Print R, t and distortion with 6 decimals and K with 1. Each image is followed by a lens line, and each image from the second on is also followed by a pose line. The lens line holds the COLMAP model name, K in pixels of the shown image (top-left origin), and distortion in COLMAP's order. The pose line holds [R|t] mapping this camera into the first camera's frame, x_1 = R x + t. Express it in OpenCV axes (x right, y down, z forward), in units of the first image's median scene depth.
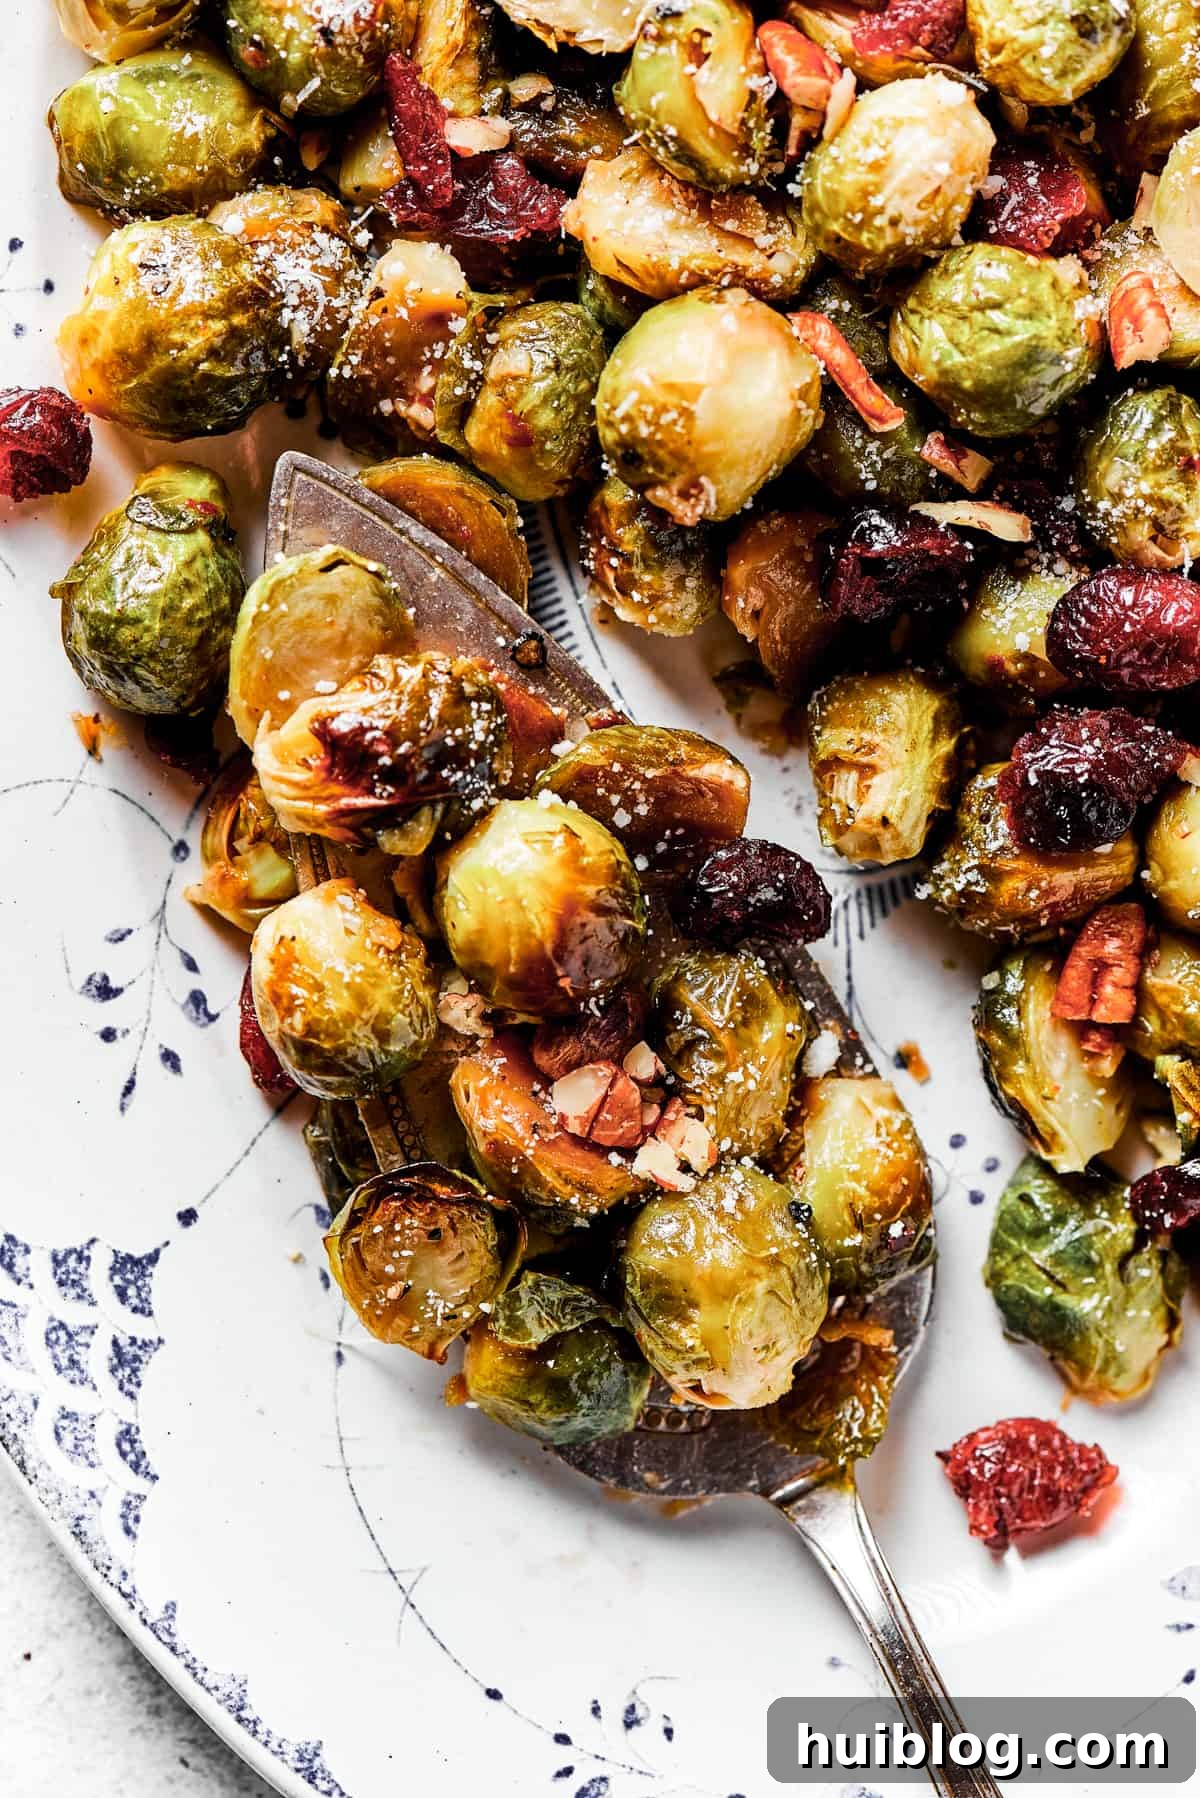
lens RADIAL K [[6511.8, 0, 599.2], [0, 6511.8, 904.9], [0, 0, 1]] dist [-0.184554, 0.000000]
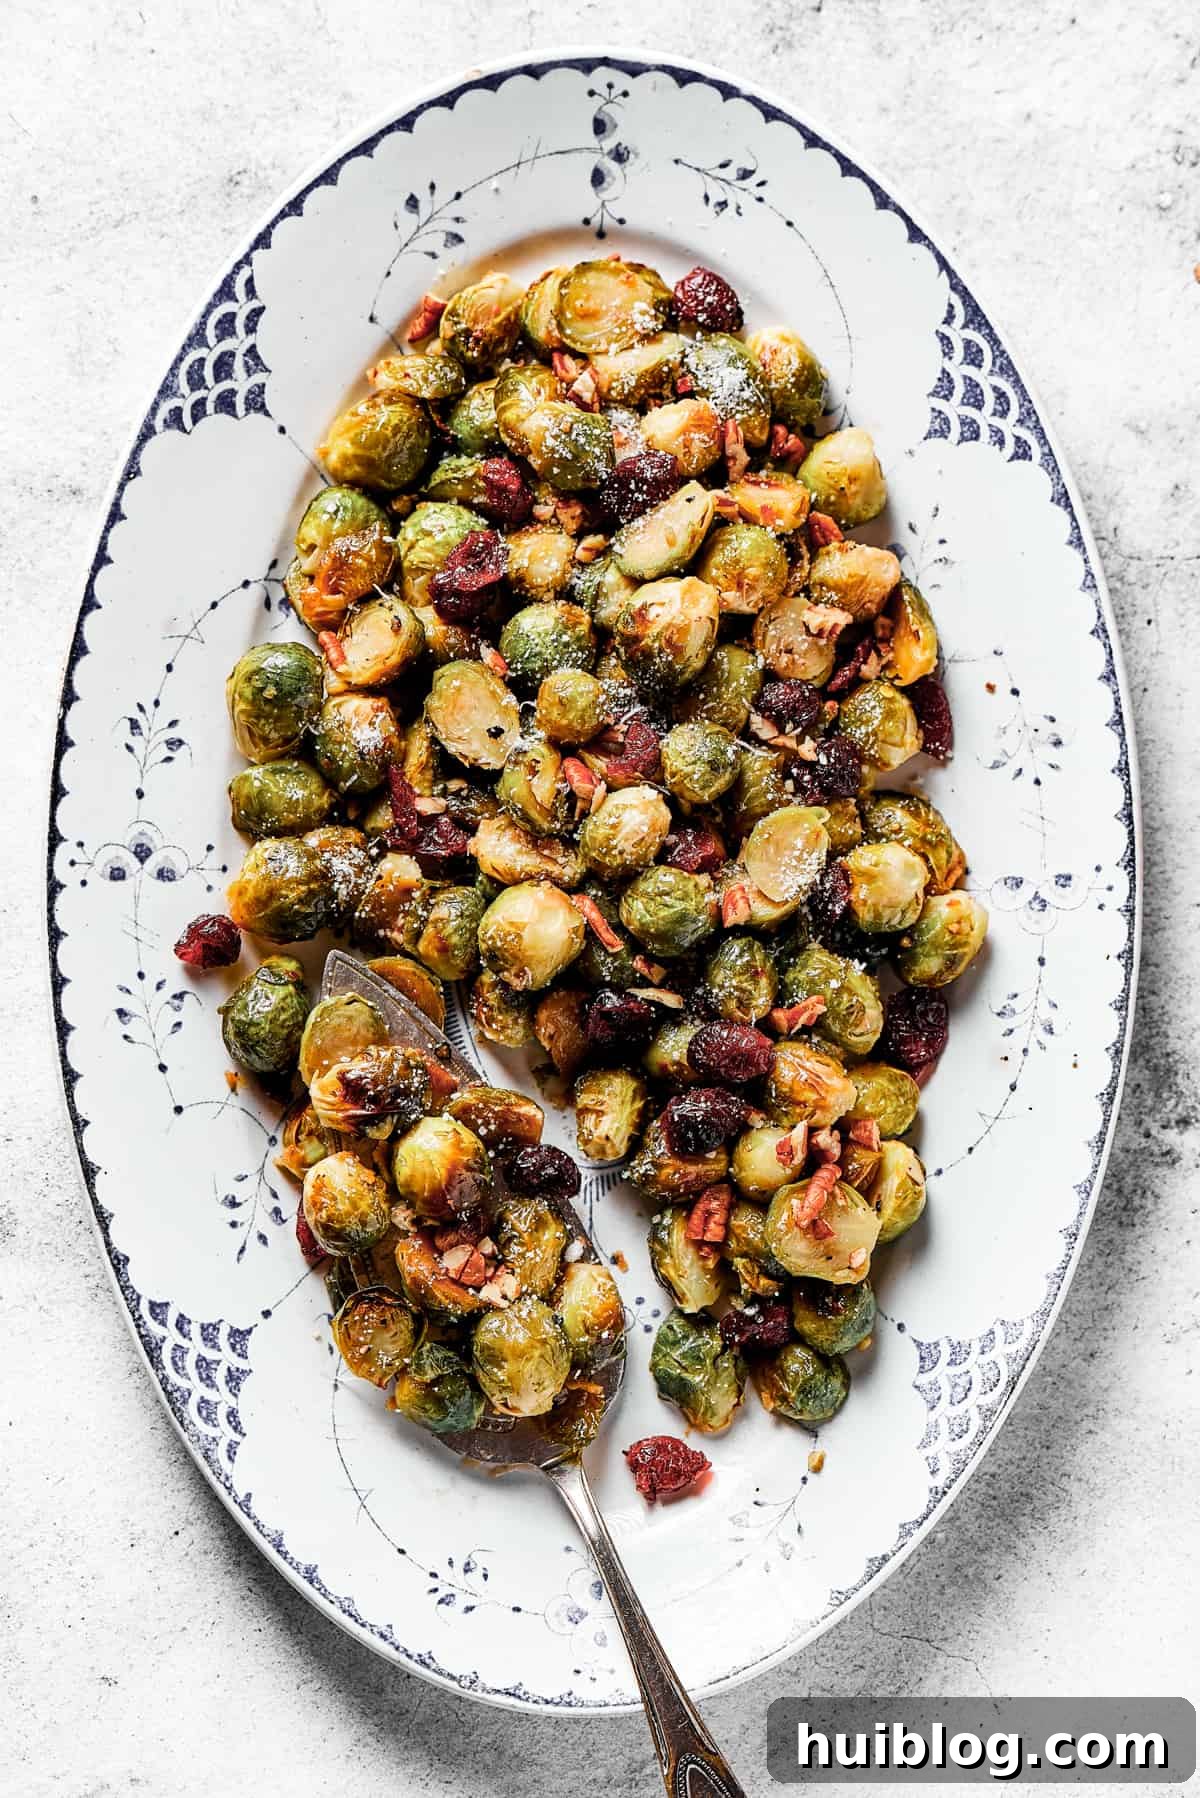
lens RADIAL K [[6511.8, 0, 599.2], [0, 6511.8, 892.4], [0, 0, 1]] dist [-0.184554, 0.000000]
pose [[0.998814, 0.045184, -0.018120, 0.075970], [-0.047248, 0.989405, -0.137282, 0.198274], [0.011725, 0.137975, 0.990366, -1.098690]]
